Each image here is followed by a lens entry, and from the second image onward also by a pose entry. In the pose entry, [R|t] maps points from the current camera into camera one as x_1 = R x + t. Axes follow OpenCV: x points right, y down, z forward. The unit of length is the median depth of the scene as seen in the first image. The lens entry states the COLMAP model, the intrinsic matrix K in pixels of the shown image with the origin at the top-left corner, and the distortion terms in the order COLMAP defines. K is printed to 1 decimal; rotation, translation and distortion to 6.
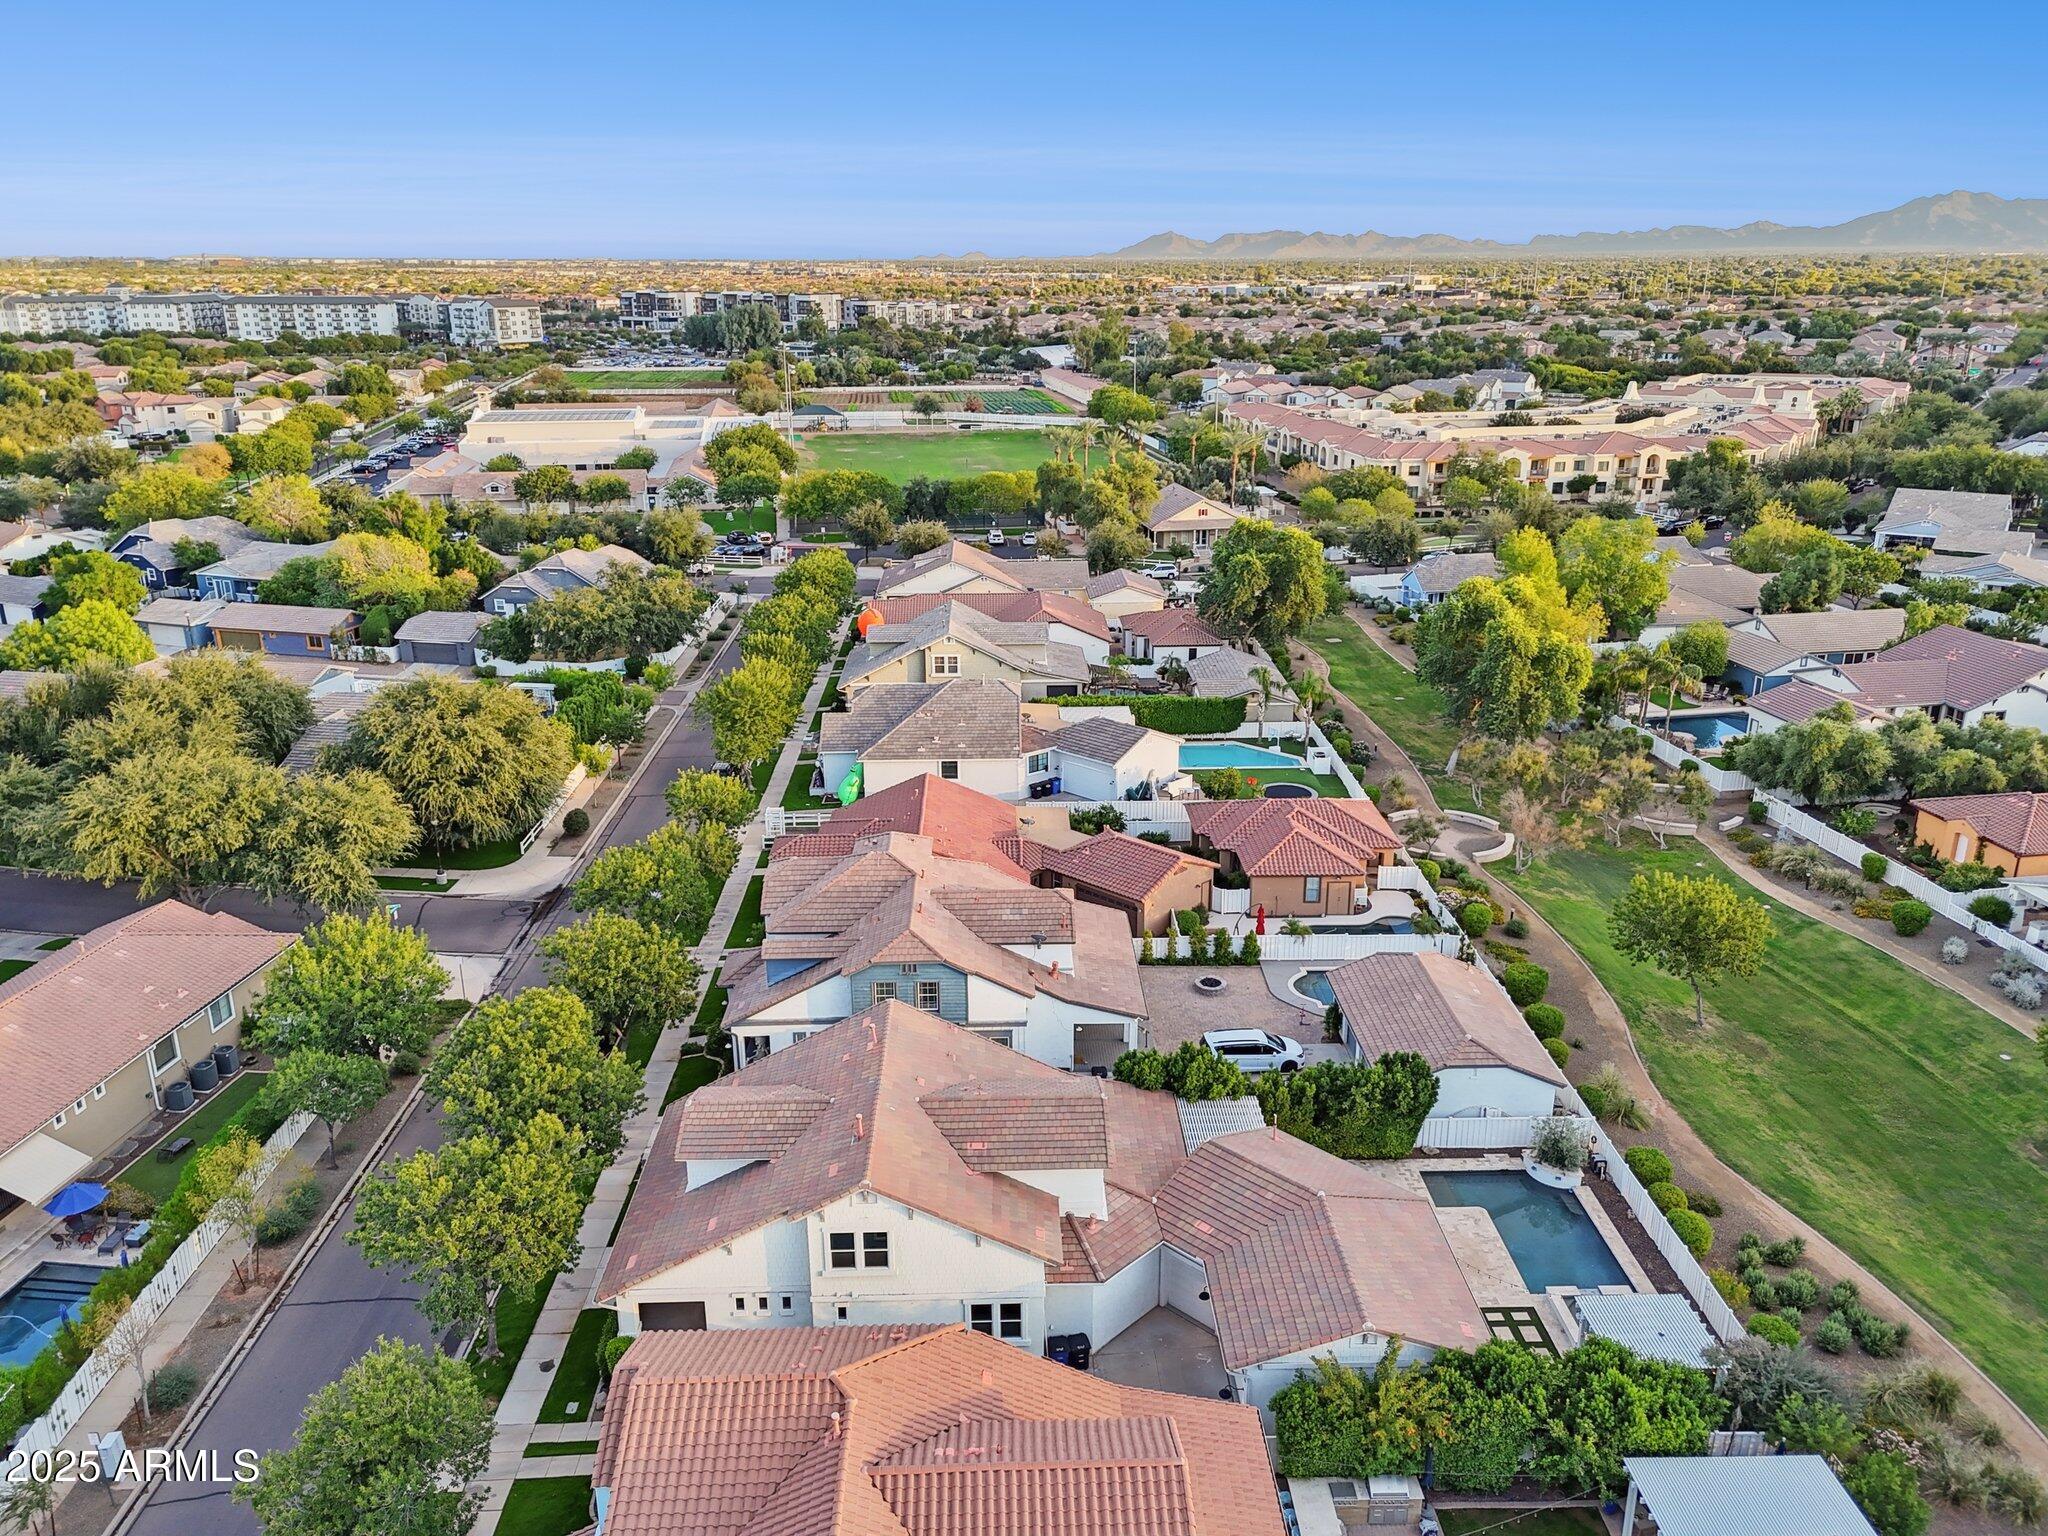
lens RADIAL K [[1508.8, 0, 1024.0], [0, 1508.8, 768.0], [0, 0, 1]] dist [0.105093, -0.119925]
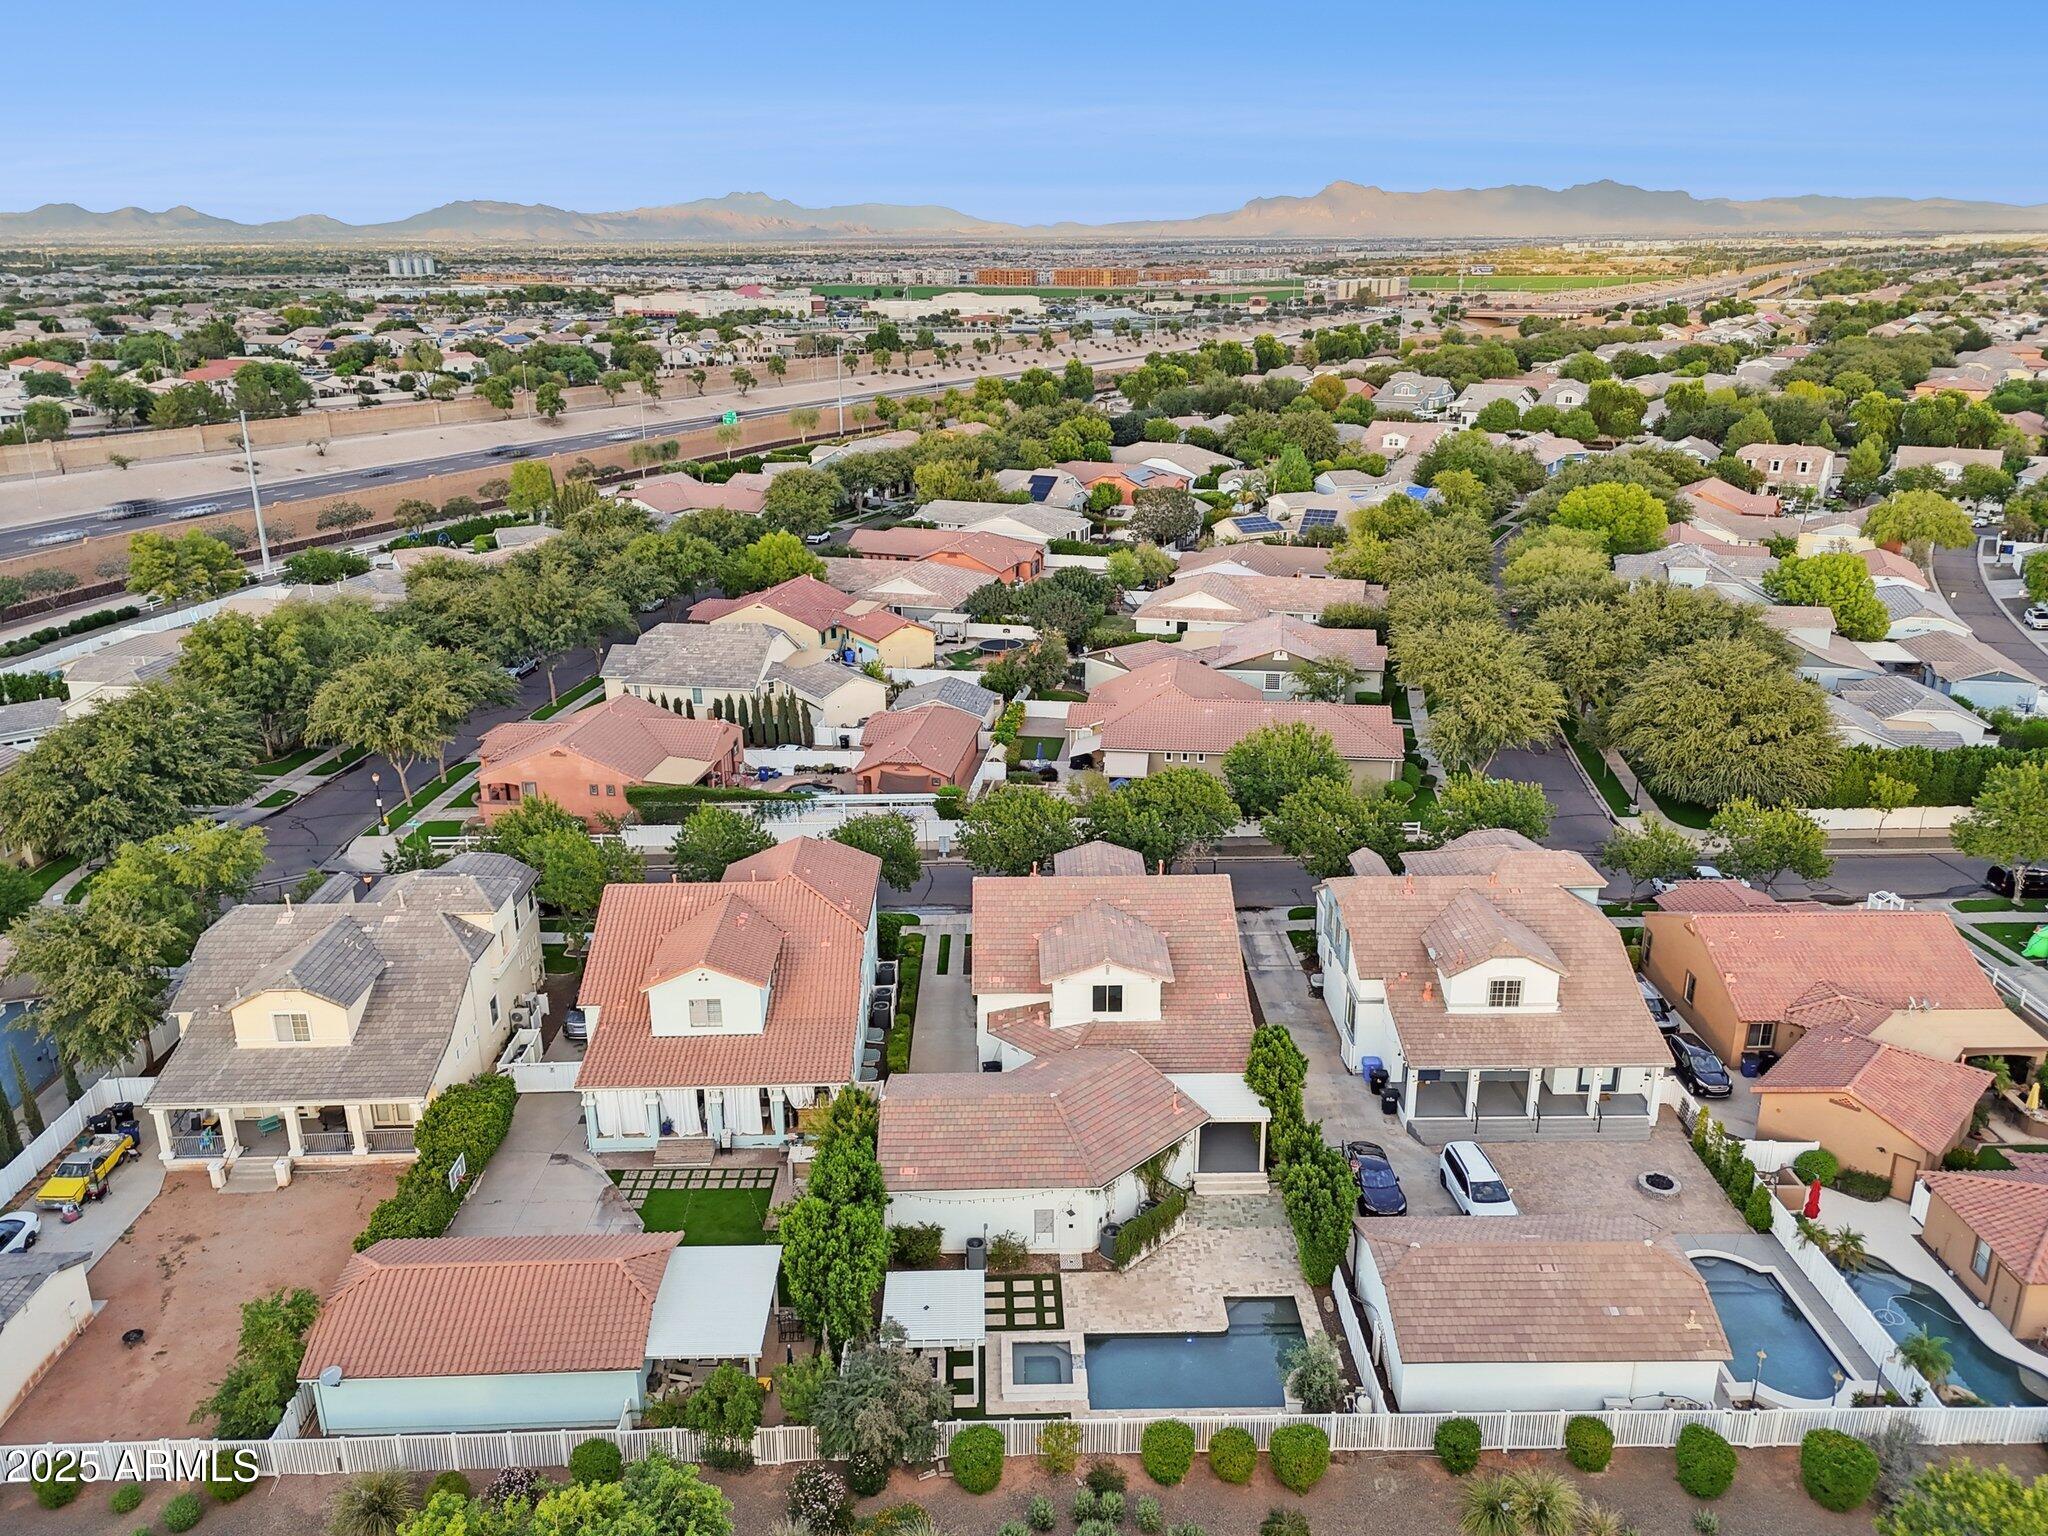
lens RADIAL K [[1521.3, 0, 1024.0], [0, 1521.3, 768.0], [0, 0, 1]] dist [0.075934, -0.080424]
pose [[-0.011628, 0.325915, -0.945328, 0.536549], [-0.308774, 0.898019, 0.313402, -0.134128], [0.951064, 0.295537, 0.090192, 0.352233]]
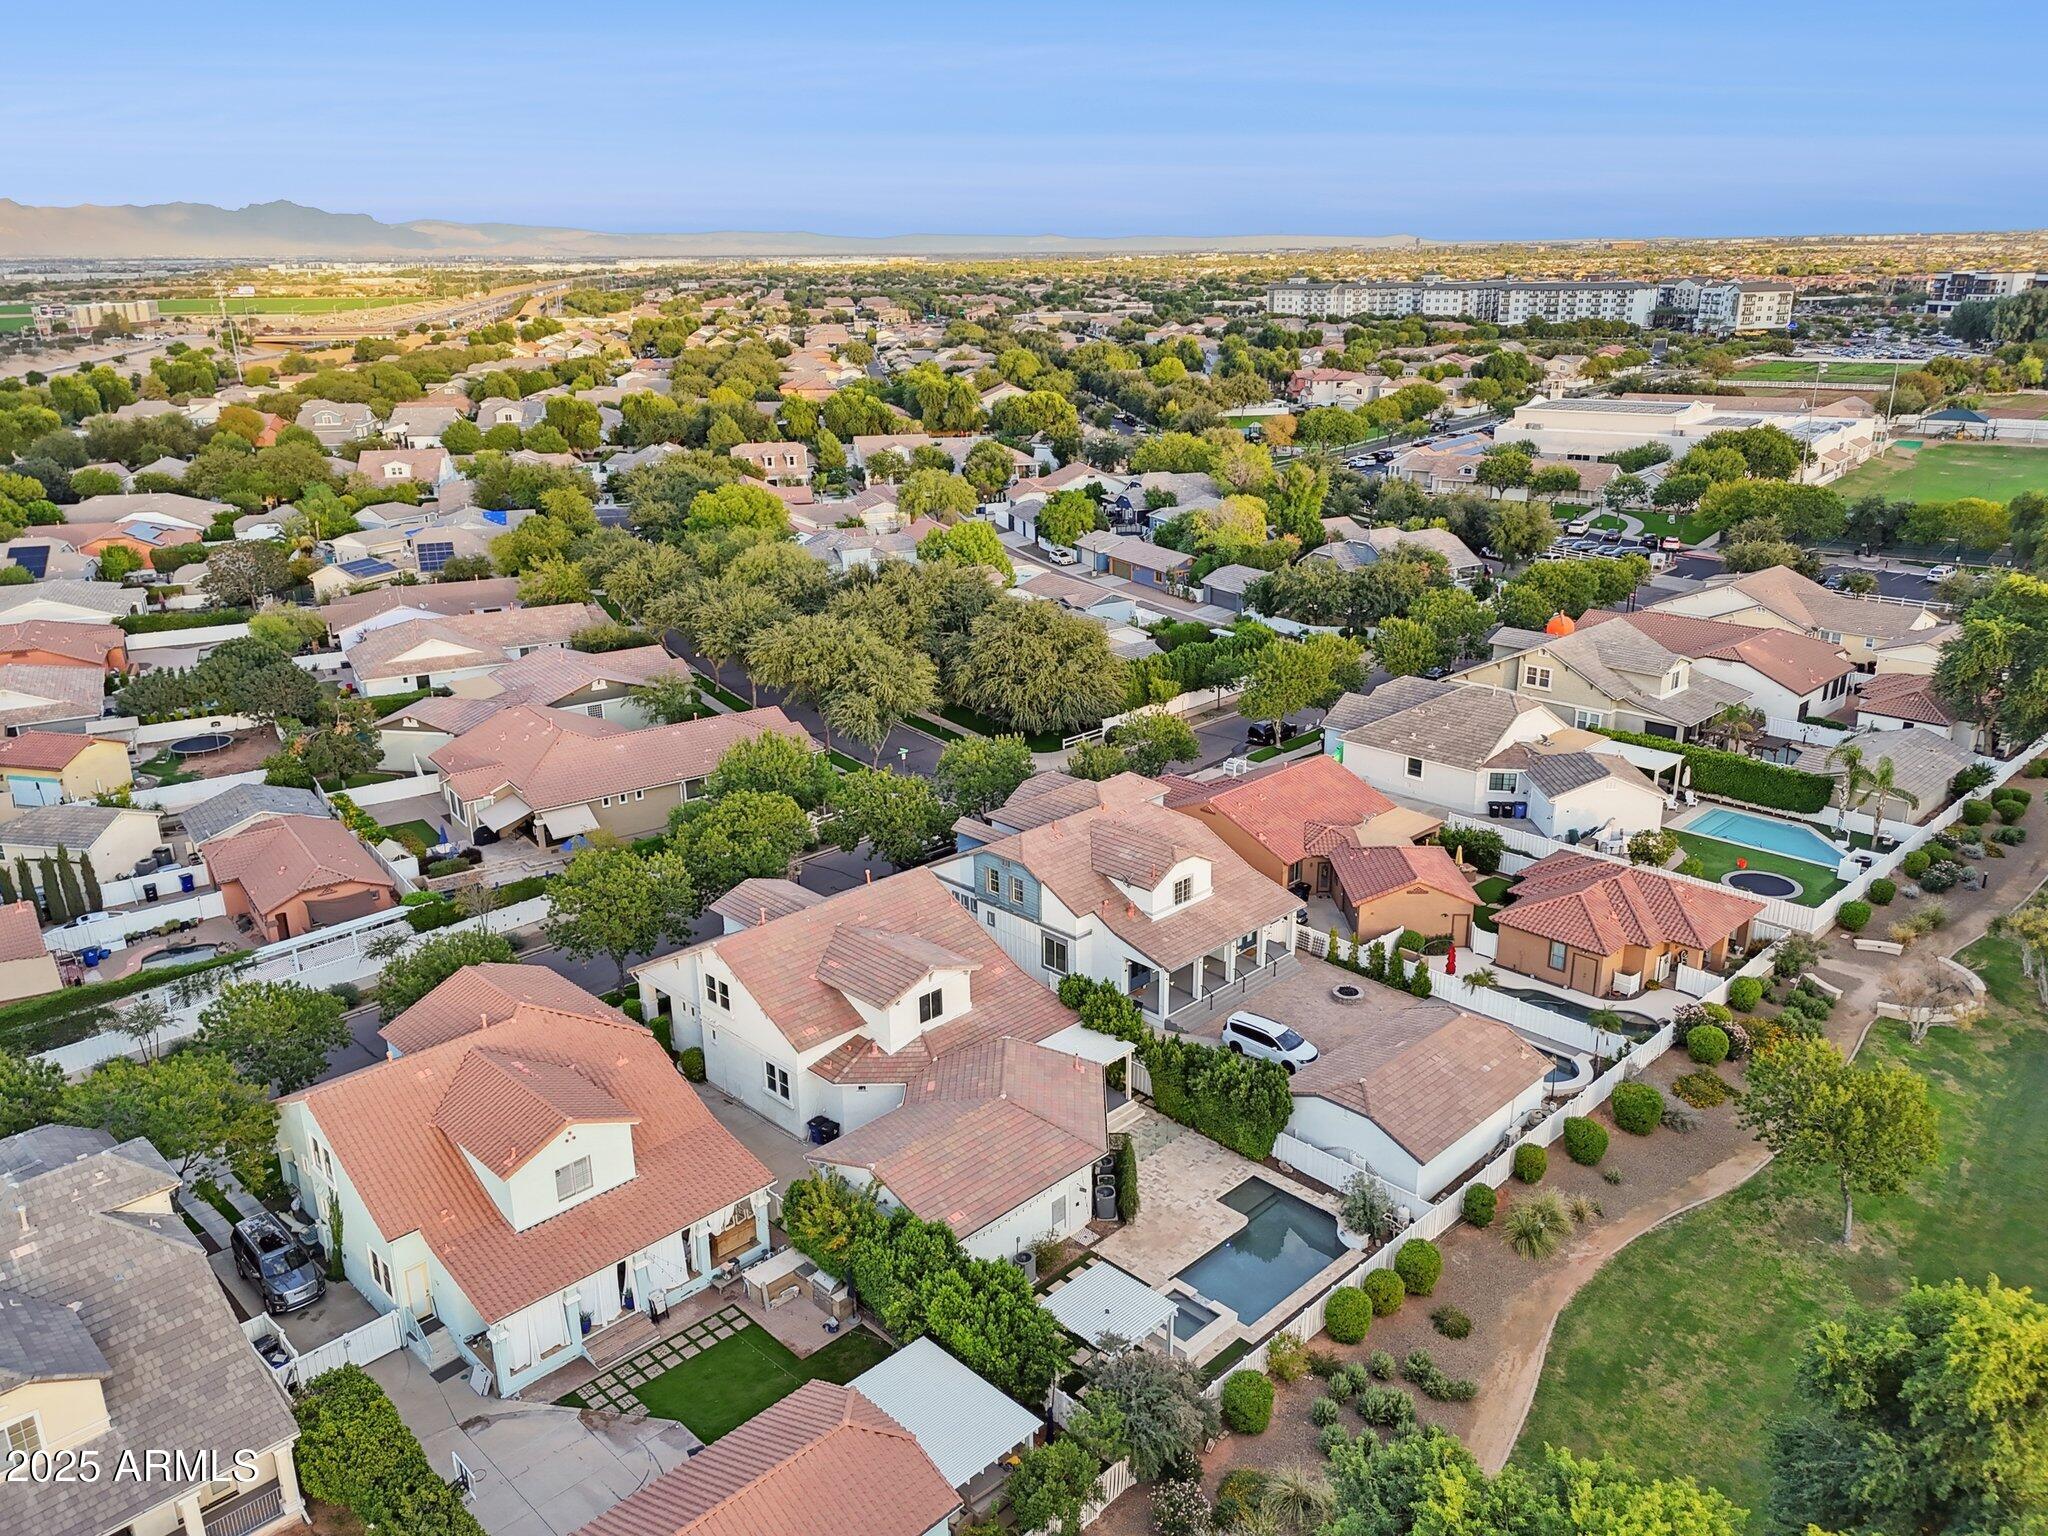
lens RADIAL K [[1521.3, 0, 1024.0], [0, 1521.3, 768.0], [0, 0, 1]] dist [0.075934, -0.080424]
pose [[0.681198, 0.226906, -0.696049, 0.425691], [-0.219371, 0.970334, 0.101631, -0.039281], [0.698460, 0.083462, 0.710766, 0.068849]]
